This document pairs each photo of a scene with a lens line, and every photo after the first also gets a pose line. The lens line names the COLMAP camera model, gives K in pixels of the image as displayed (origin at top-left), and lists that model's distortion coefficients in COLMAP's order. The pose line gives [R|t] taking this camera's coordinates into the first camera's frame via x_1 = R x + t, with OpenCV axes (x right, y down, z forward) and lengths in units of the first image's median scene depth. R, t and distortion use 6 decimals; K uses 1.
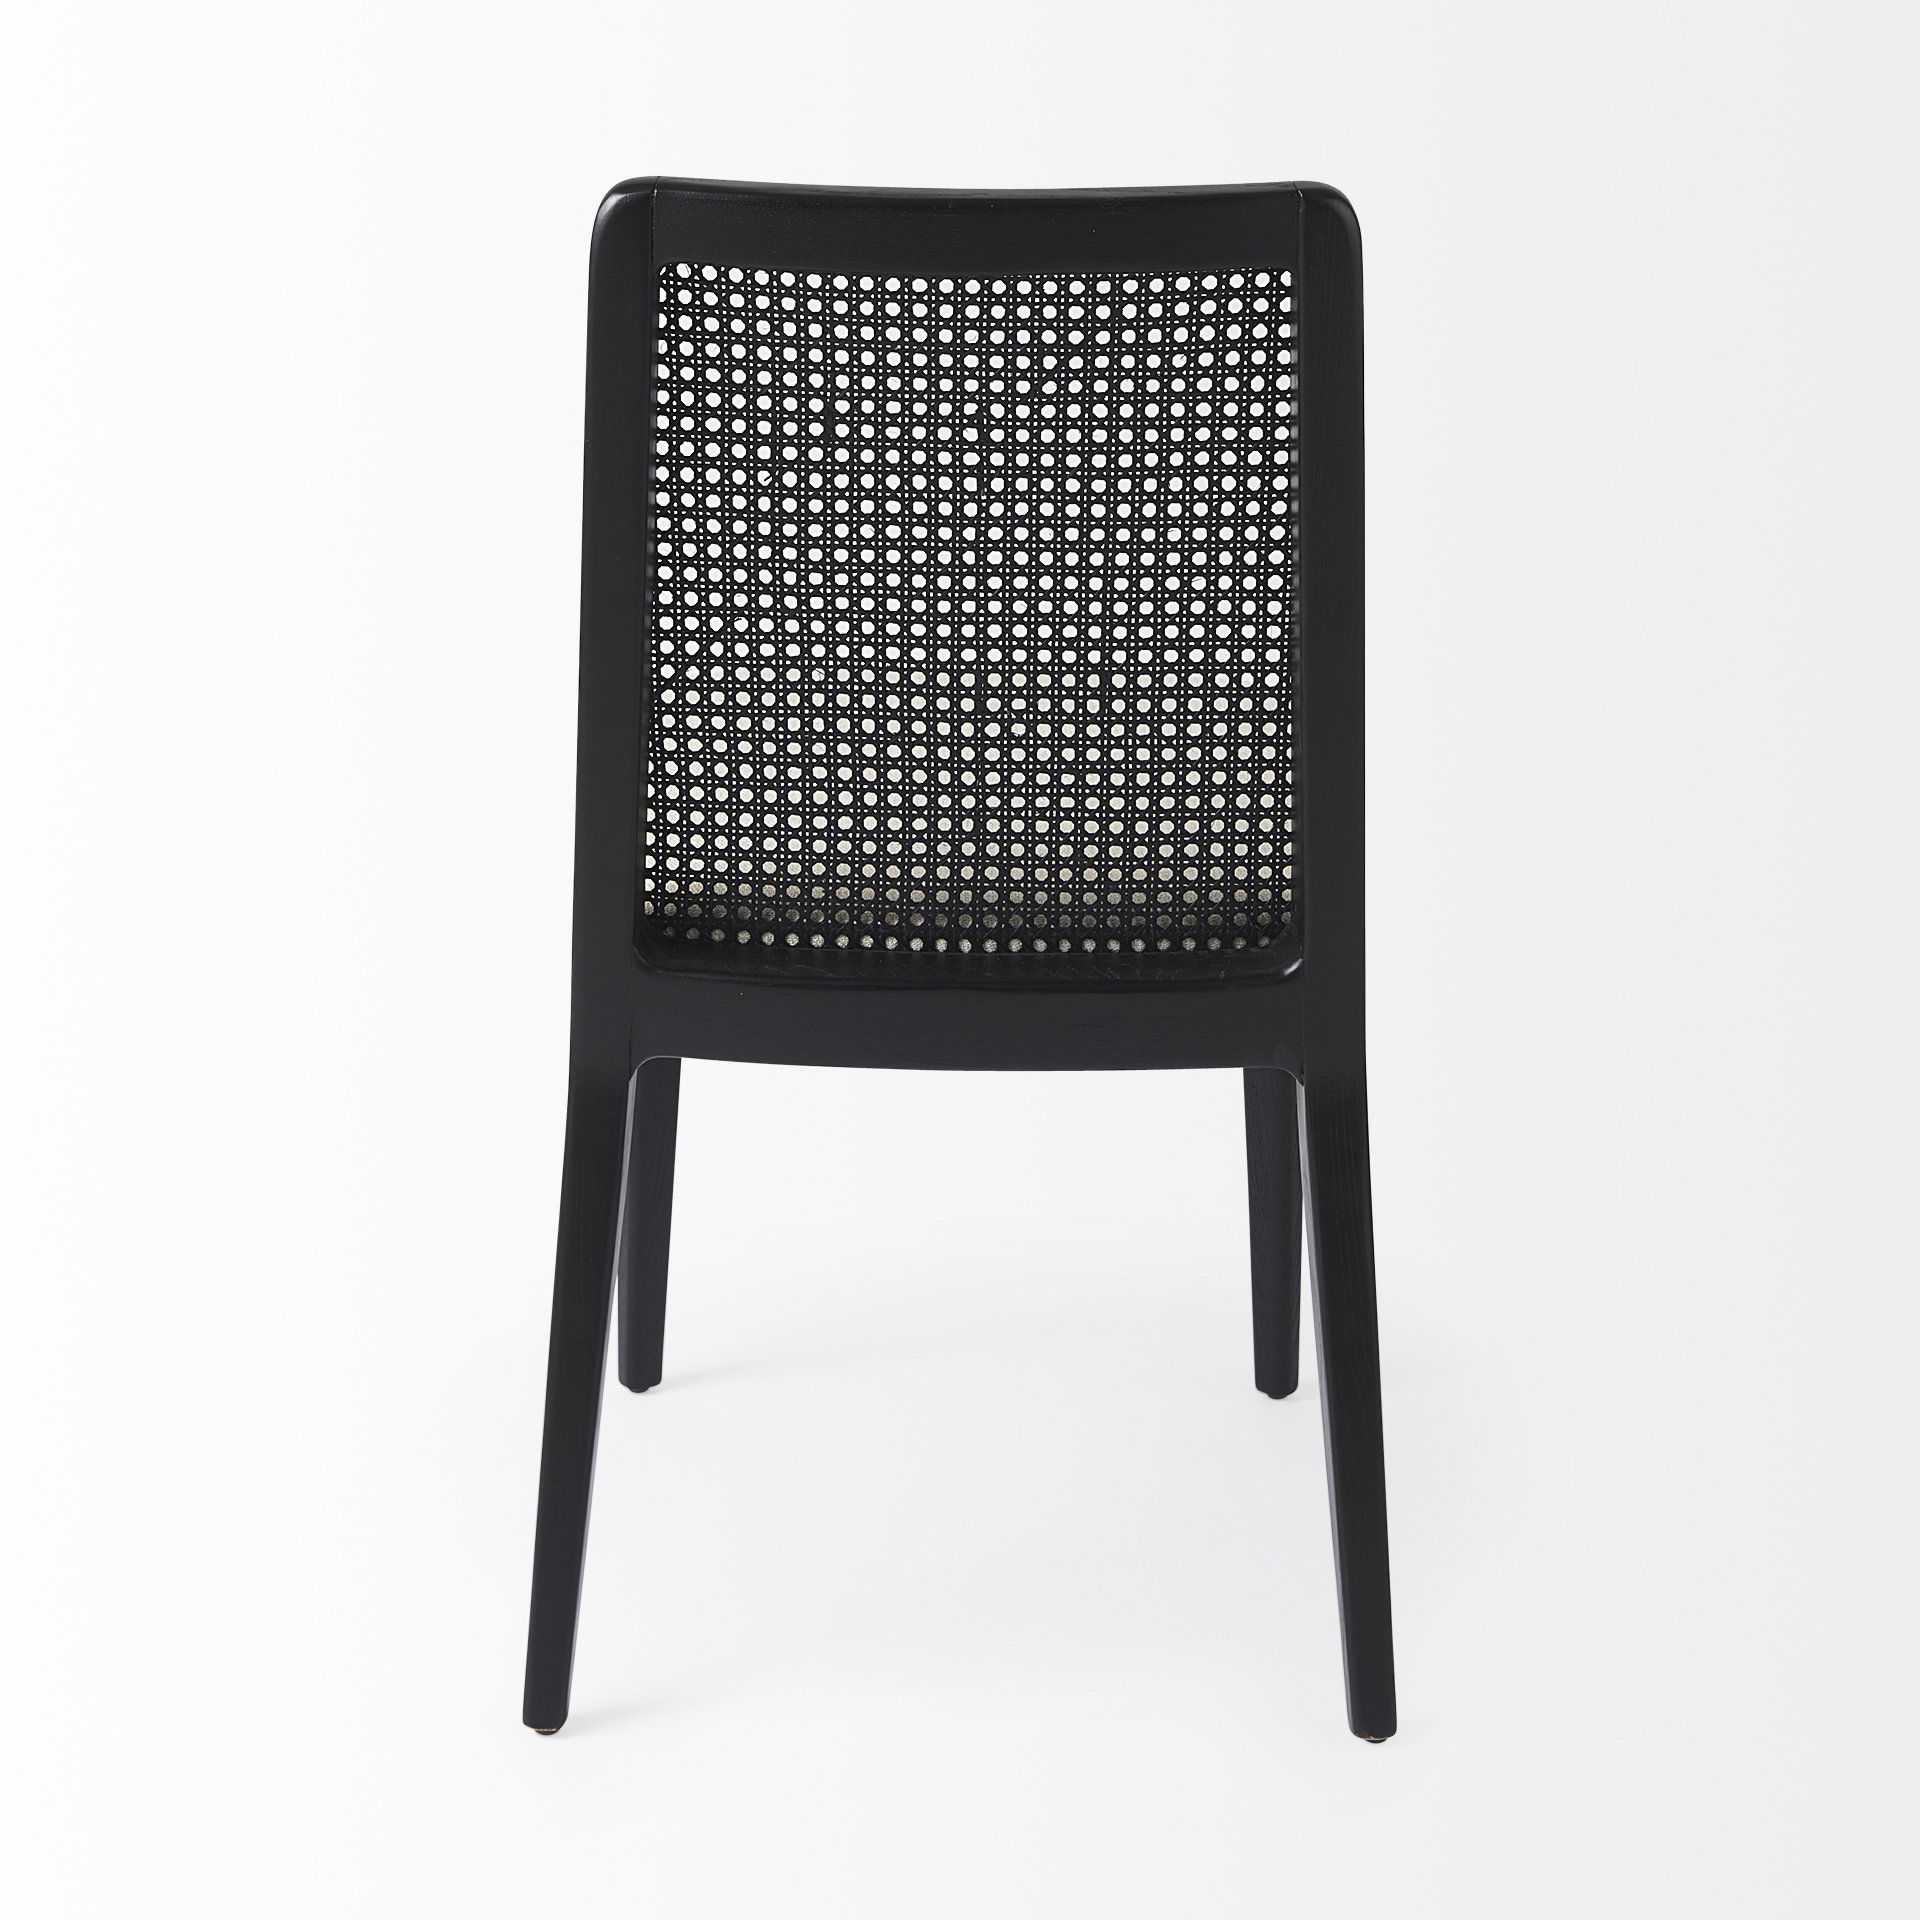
lens RADIAL K [[6248.8, 0, 962.2], [0, 6248.8, 950.4], [0, 0, 1]] dist [0.202149, 0.000000]
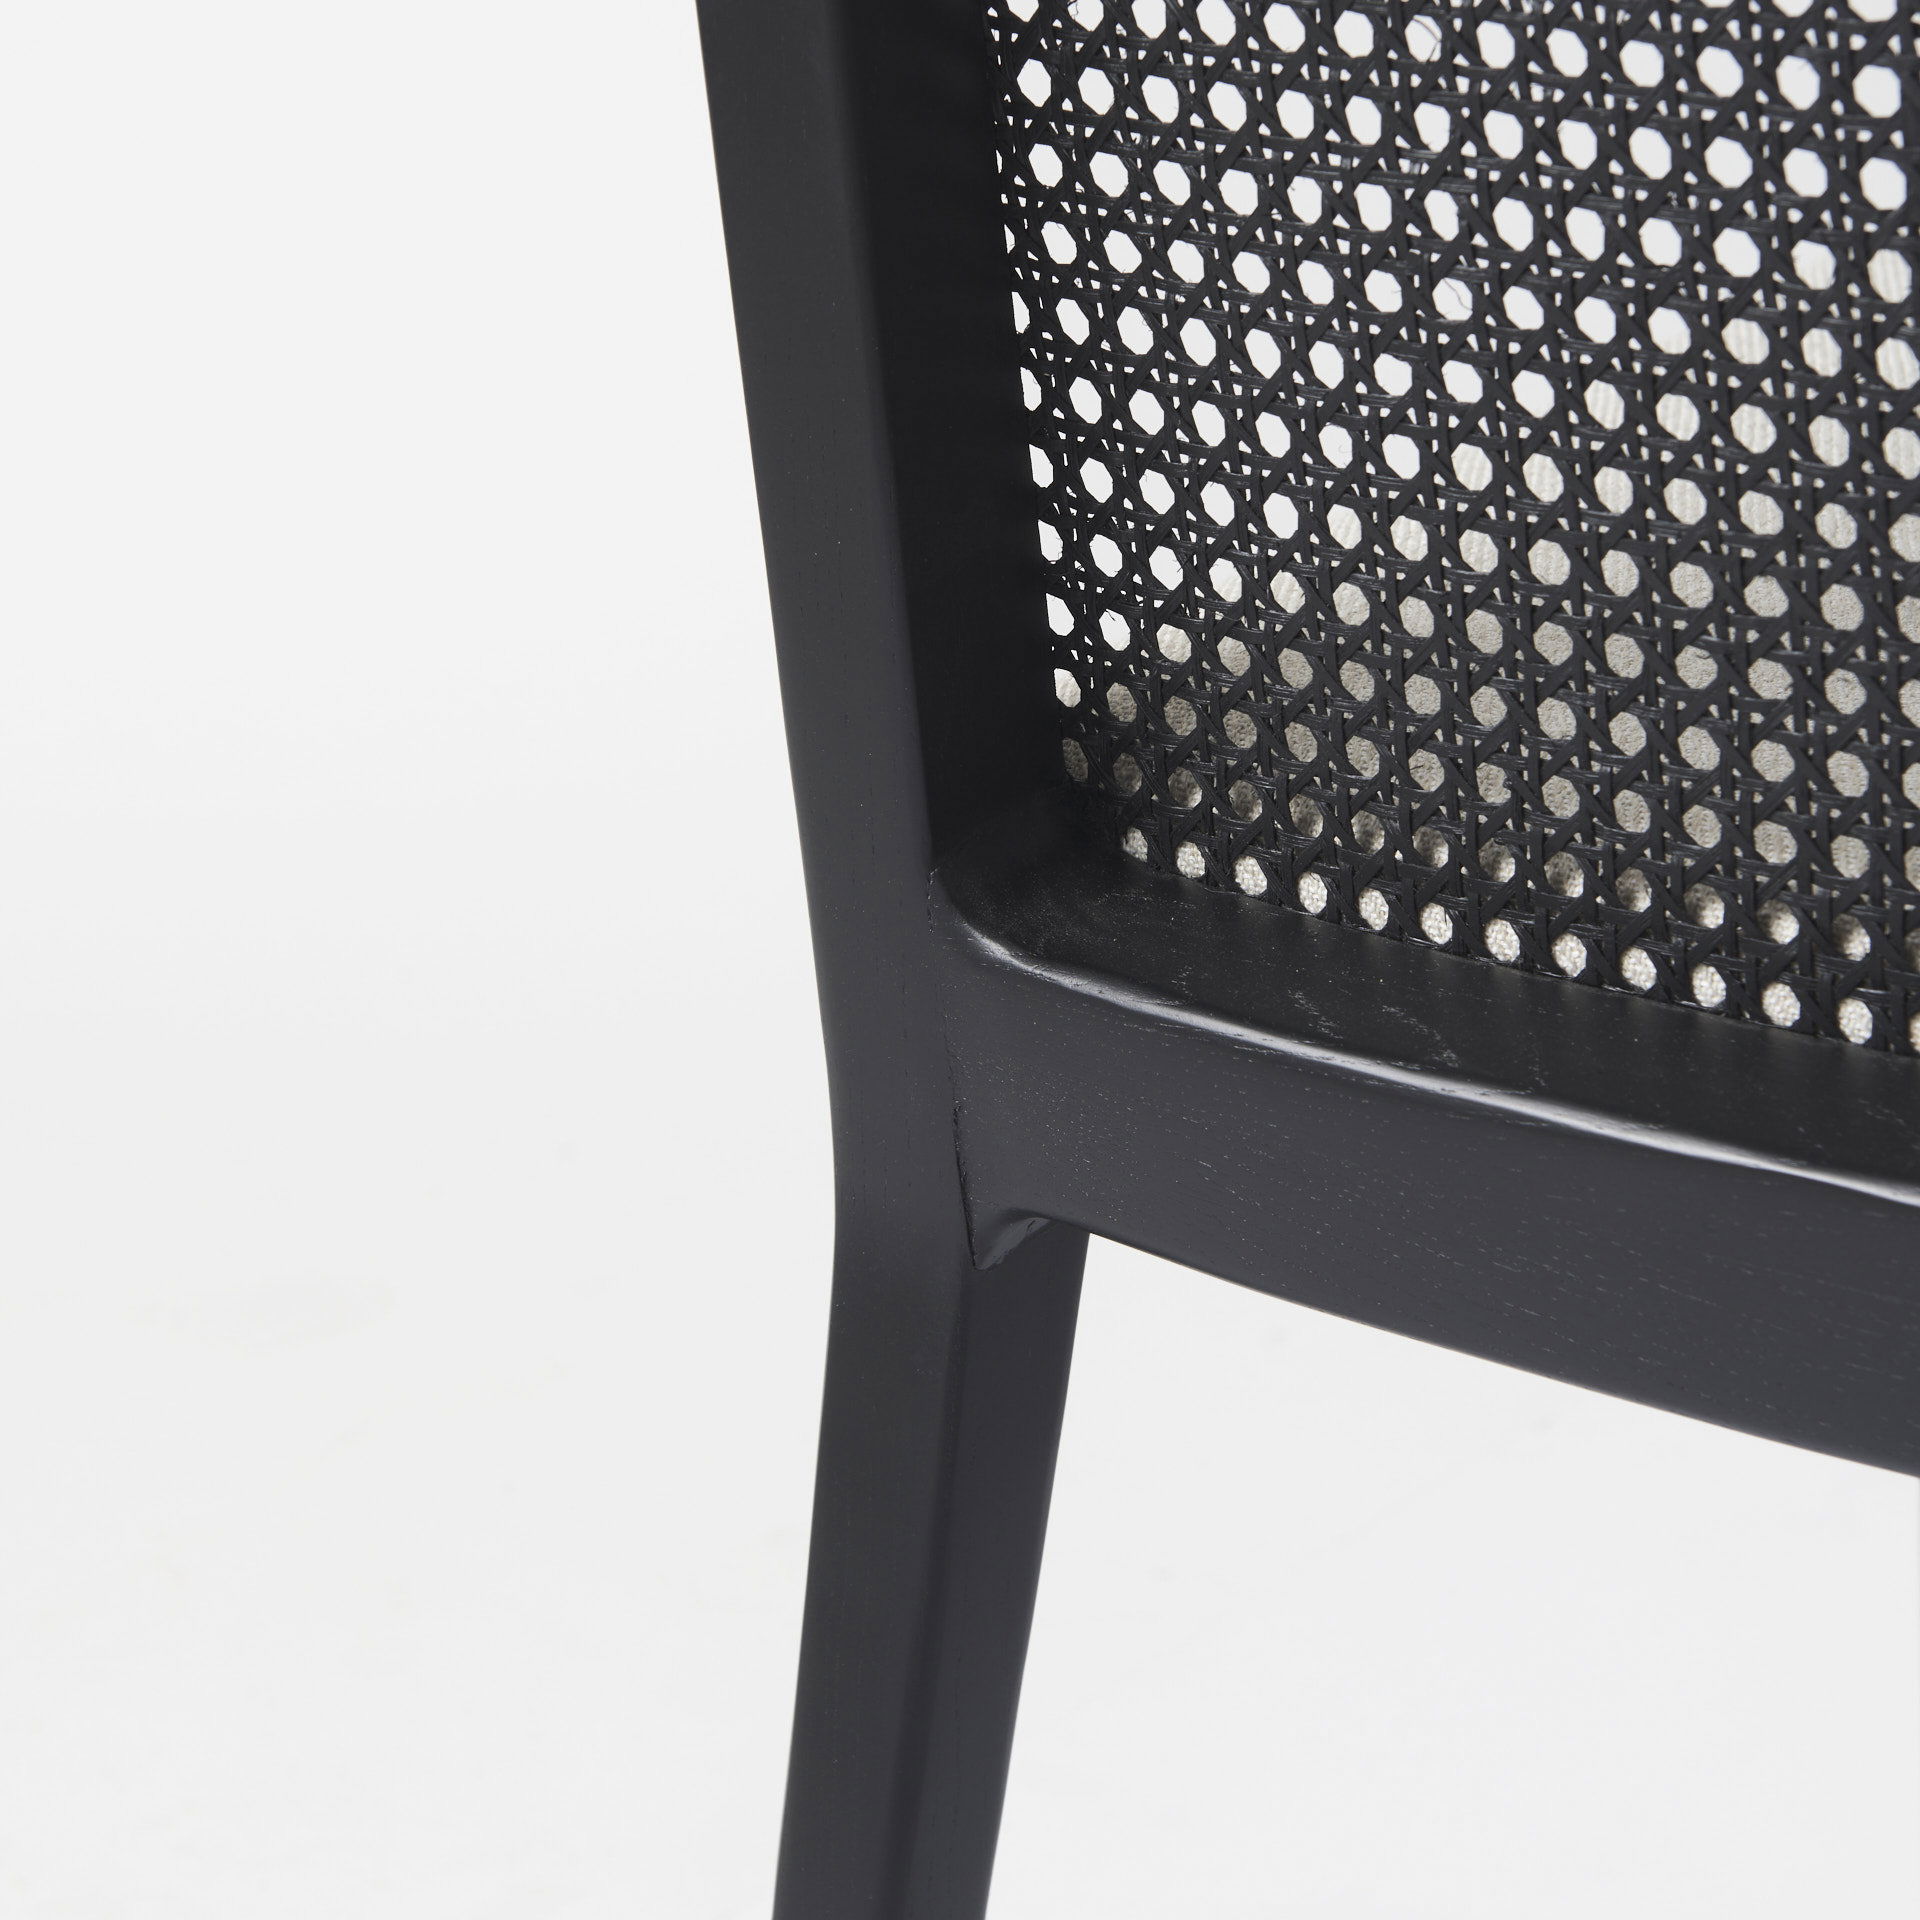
lens RADIAL K [[6248.8, 0, 961.5], [0, 6248.8, 962.6], [0, 0, 1]] dist [0.202149, 0.000000]
pose [[0.751391, 0.155431, -0.641290, 0.154330], [-0.113369, 0.987819, 0.106588, -0.030435], [0.650046, -0.007386, 0.759859, 0.764534]]
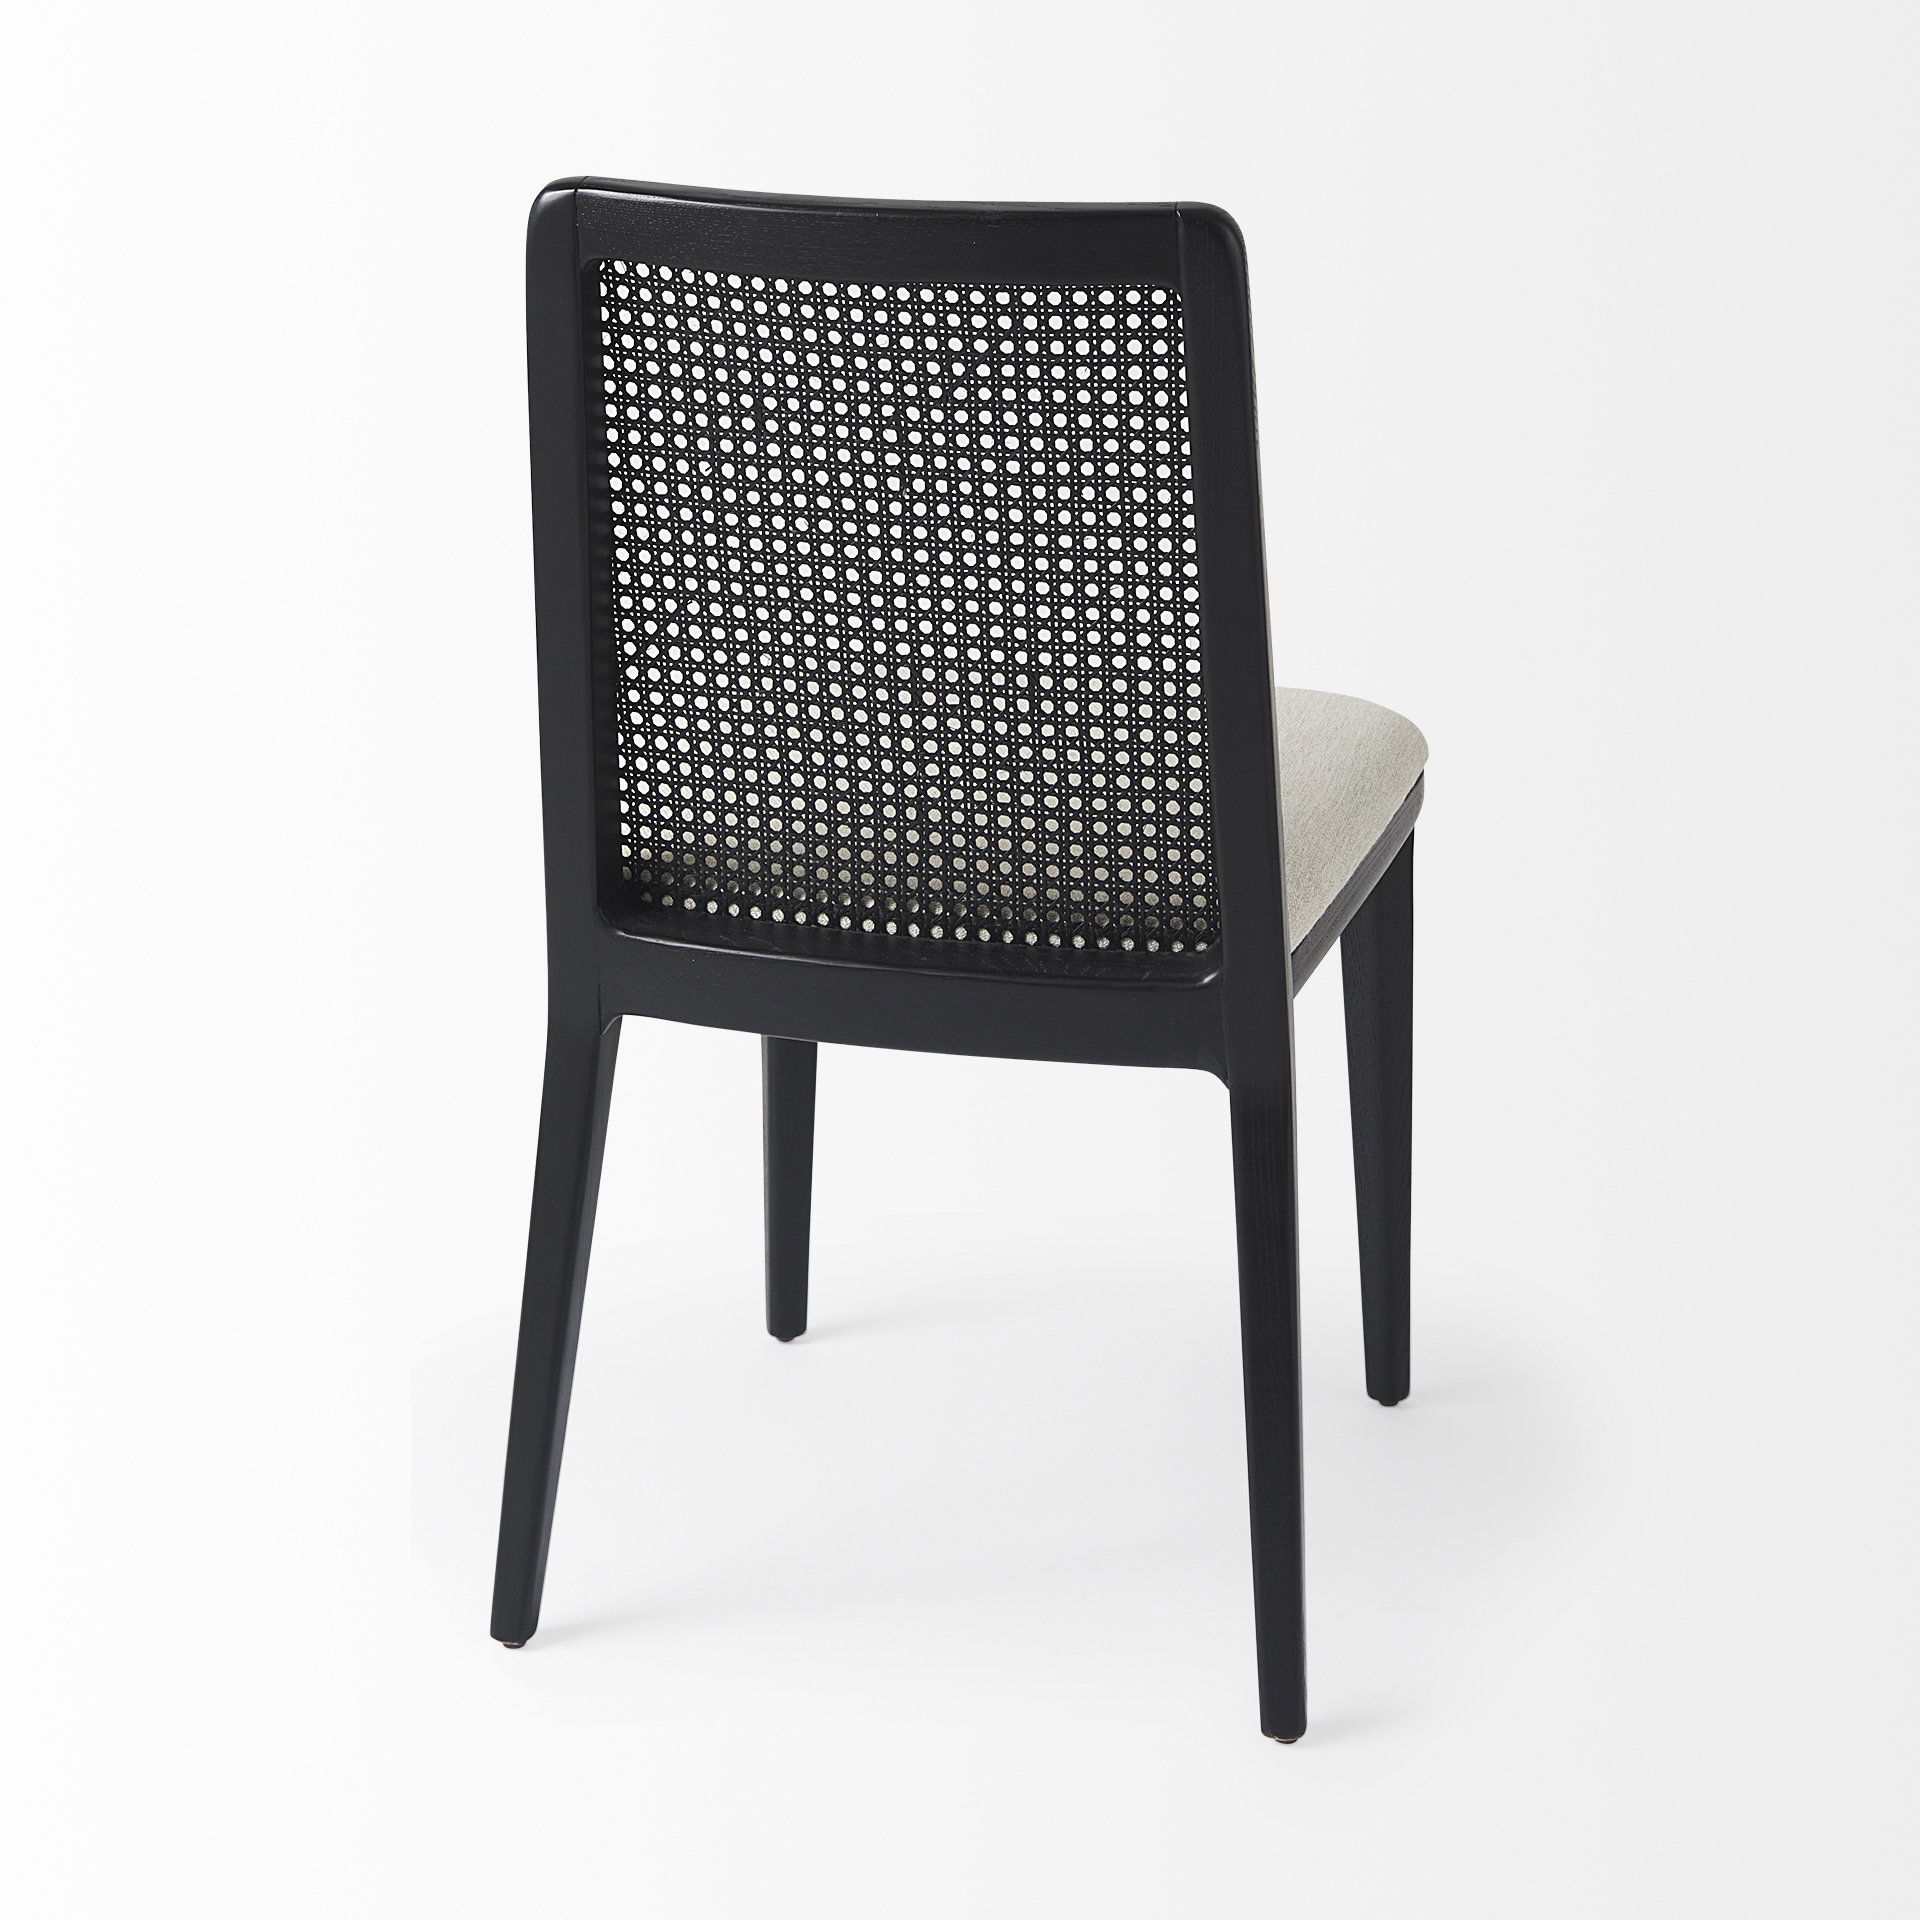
lens RADIAL K [[6248.8, 0, 960.1], [0, 6248.8, 968.3], [0, 0, 1]] dist [0.202149, 0.000000]
pose [[0.946901, 0.071338, -0.313510, 0.338203], [-0.069869, 0.997429, 0.015934, -0.011672], [0.313841, 0.006817, 0.949451, 0.020727]]
